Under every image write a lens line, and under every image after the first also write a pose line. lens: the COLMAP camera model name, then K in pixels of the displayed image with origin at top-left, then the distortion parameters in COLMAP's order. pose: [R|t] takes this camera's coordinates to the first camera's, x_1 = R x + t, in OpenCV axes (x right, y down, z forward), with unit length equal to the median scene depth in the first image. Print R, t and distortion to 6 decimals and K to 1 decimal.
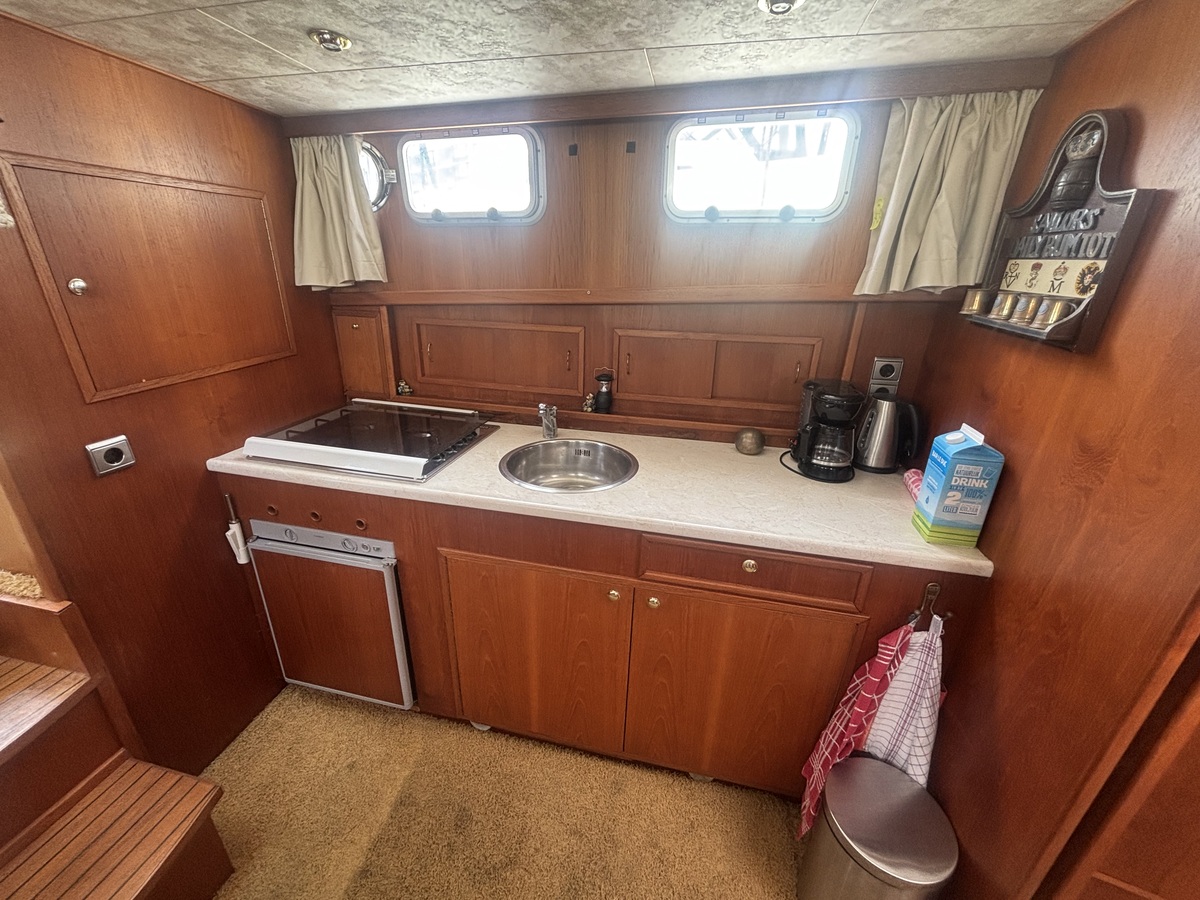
lens RADIAL K [[487.3, 0, 593.7], [0, 487.3, 449.4], [0, 0, 1]] dist [-0.009818, 0.000388]
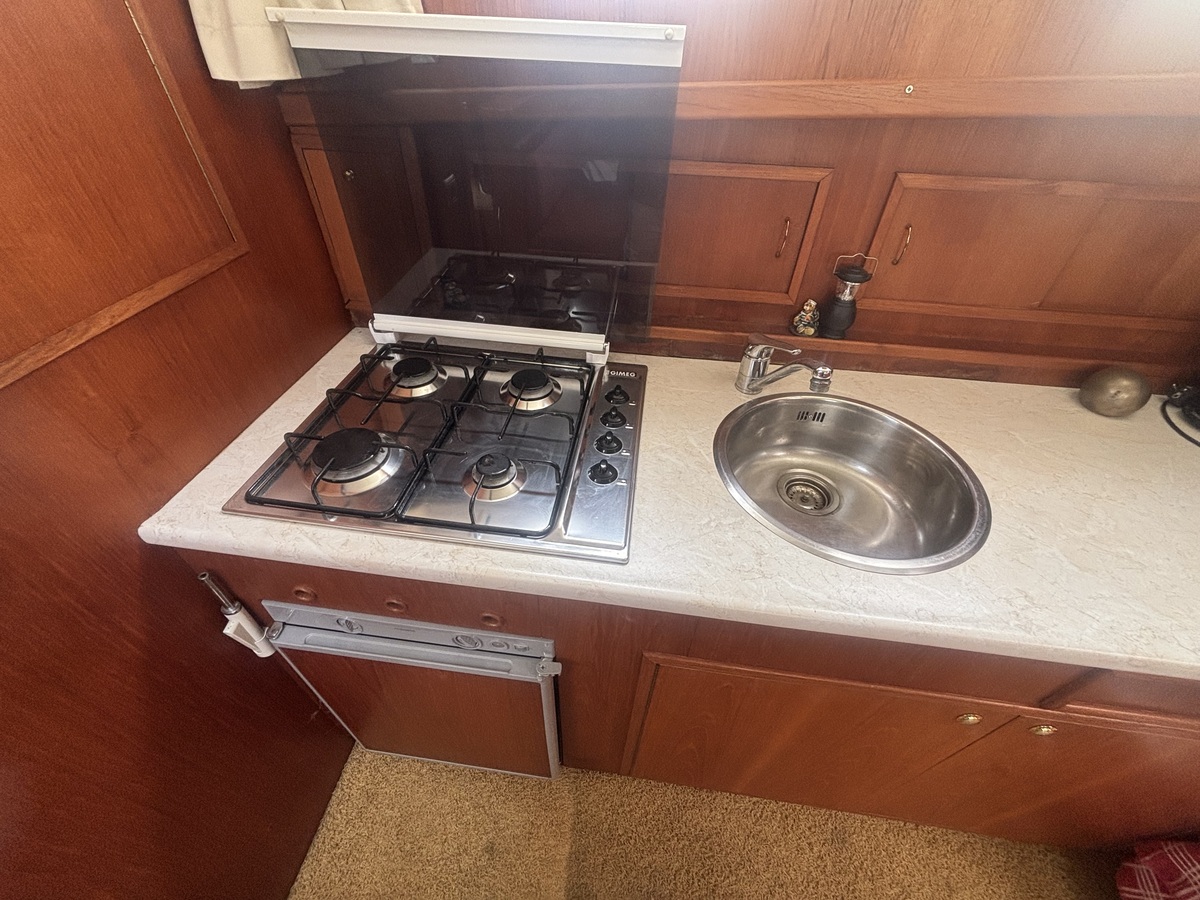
lens RADIAL K [[487.3, 0, 595.5], [0, 487.3, 456.6], [0, 0, 1]] dist [-0.009818, 0.000388]
pose [[0.995367, -0.068138, 0.067831, -0.346770], [0.039974, 0.934929, 0.352577, -0.174955], [-0.087441, -0.348232, 0.933321, 0.496312]]
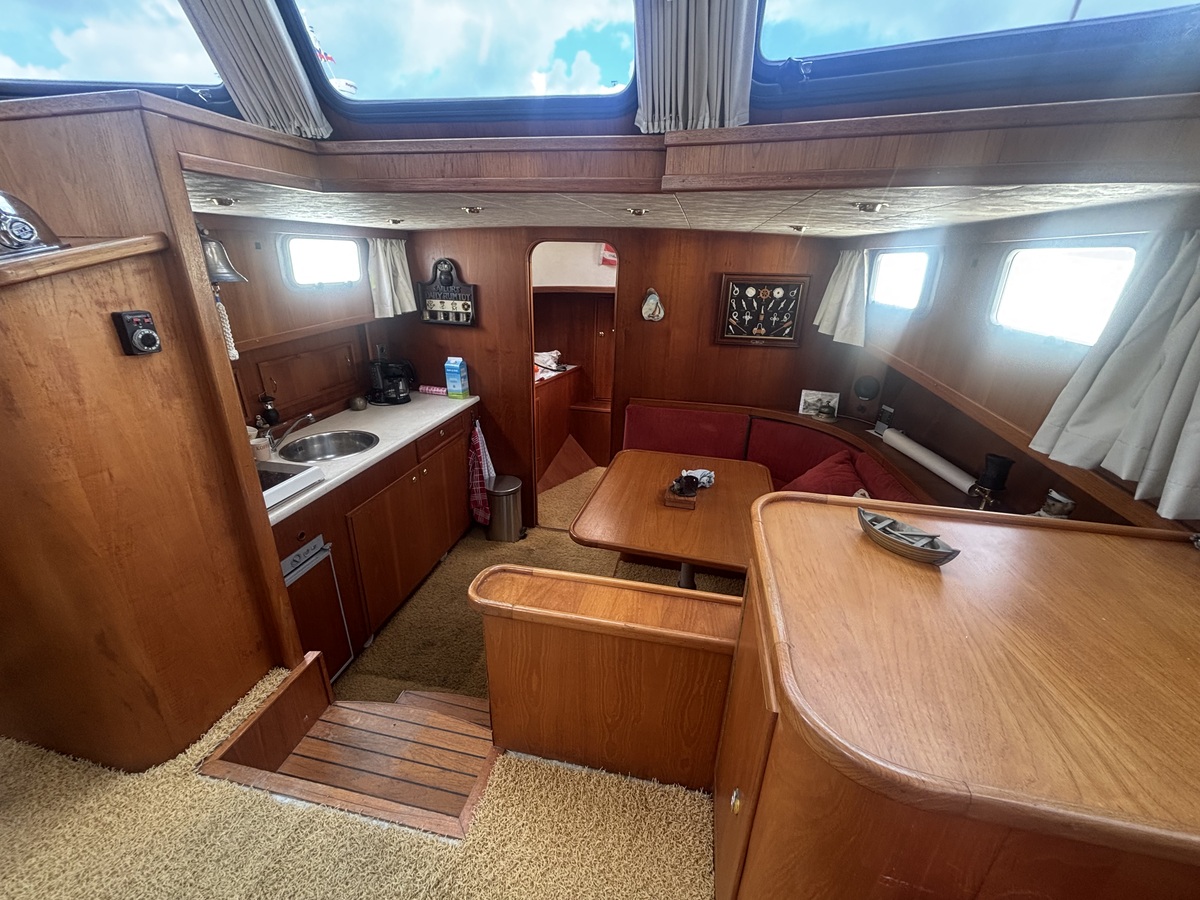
lens RADIAL K [[487.3, 0, 594.9], [0, 487.3, 453.7], [0, 0, 1]] dist [-0.009818, 0.000388]
pose [[-0.024864, -0.384941, 0.922606, -1.451672], [0.341375, 0.864146, 0.369750, -0.225348], [-0.939598, 0.324148, 0.109924, 0.040180]]
